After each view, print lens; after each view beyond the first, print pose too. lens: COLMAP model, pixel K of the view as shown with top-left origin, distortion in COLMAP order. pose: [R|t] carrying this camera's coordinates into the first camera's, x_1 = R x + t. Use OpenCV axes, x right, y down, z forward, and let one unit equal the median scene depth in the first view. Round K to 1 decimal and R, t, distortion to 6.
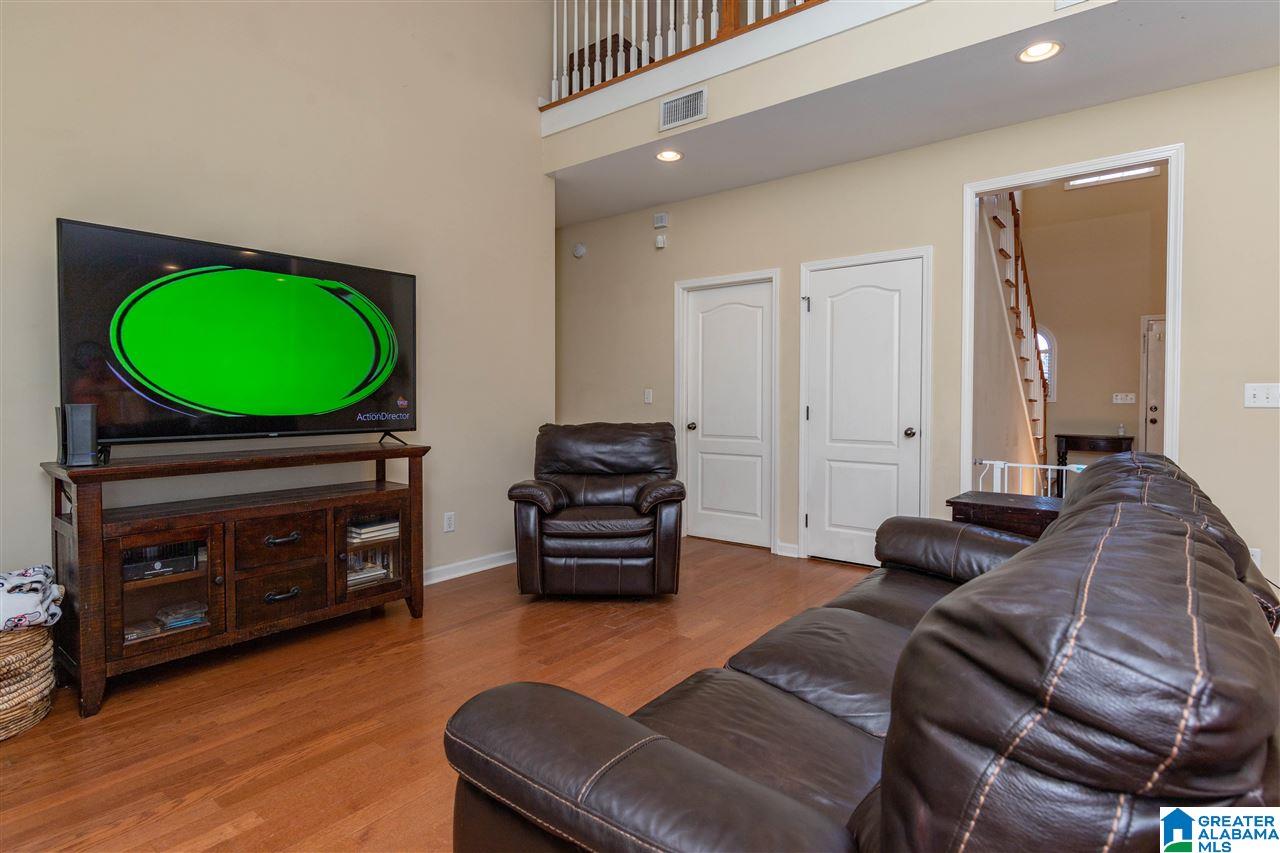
lens RADIAL K [[637.4, 0, 638.4], [0, 637.4, 417.8], [0, 0, 1]] dist [-0.015500, 0.000349]
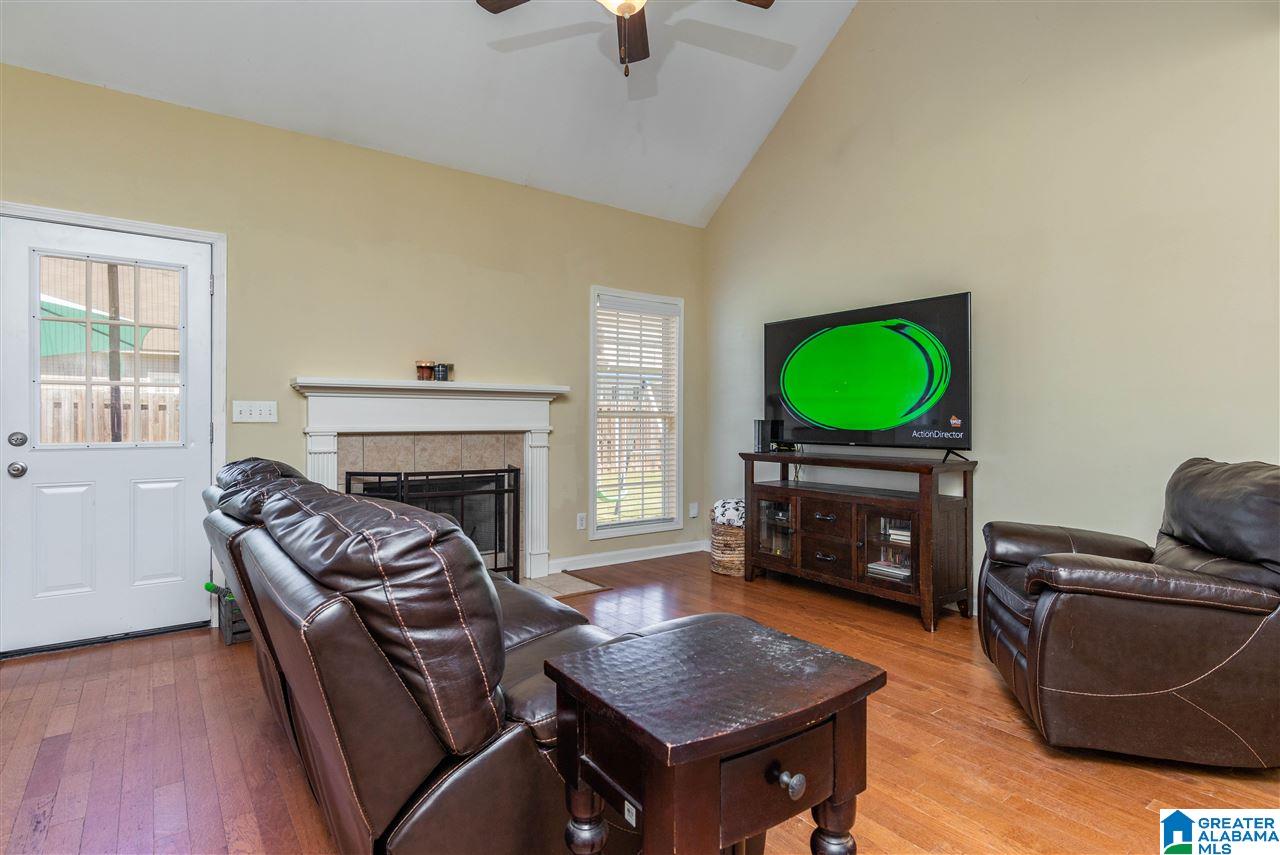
lens RADIAL K [[637.4, 0, 638.4], [0, 637.4, 418.8], [0, 0, 1]] dist [-0.015500, 0.000349]
pose [[-0.251873, 0.005650, -0.967744, 0.786296], [-0.027001, 0.999553, 0.012863, -0.029525], [0.967383, 0.029370, -0.251608, 0.821799]]
